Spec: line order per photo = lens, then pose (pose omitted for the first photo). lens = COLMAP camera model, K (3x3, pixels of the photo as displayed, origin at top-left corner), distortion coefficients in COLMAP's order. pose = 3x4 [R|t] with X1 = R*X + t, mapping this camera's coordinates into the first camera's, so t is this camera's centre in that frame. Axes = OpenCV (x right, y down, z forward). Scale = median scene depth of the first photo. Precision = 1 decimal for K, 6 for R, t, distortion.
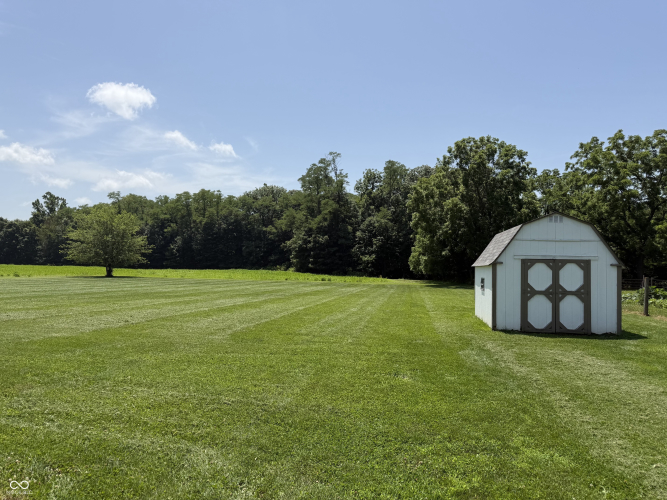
lens RADIAL K [[469.4, 0, 332.5], [0, 469.4, 252.7], [0, 0, 1]] dist [0.077268, -0.097431]
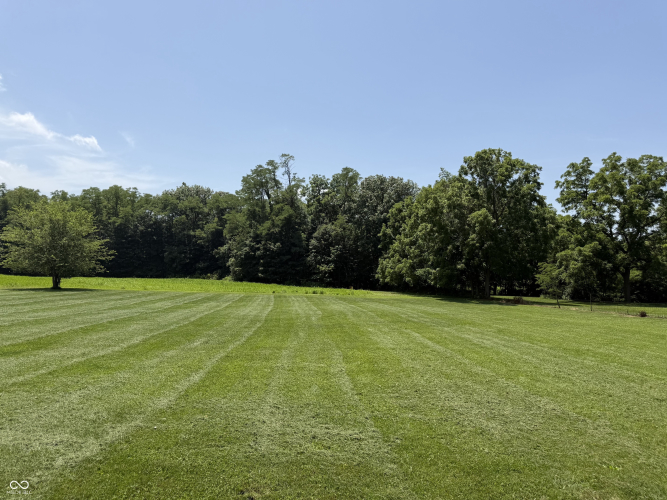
lens RADIAL K [[469.4, 0, 332.5], [0, 469.4, 252.7], [0, 0, 1]] dist [0.077268, -0.097431]
pose [[0.970197, 0.021384, 0.241372, -0.130800], [-0.018037, 0.999708, -0.016068, -0.003713], [-0.241645, 0.011236, 0.970300, 0.066547]]
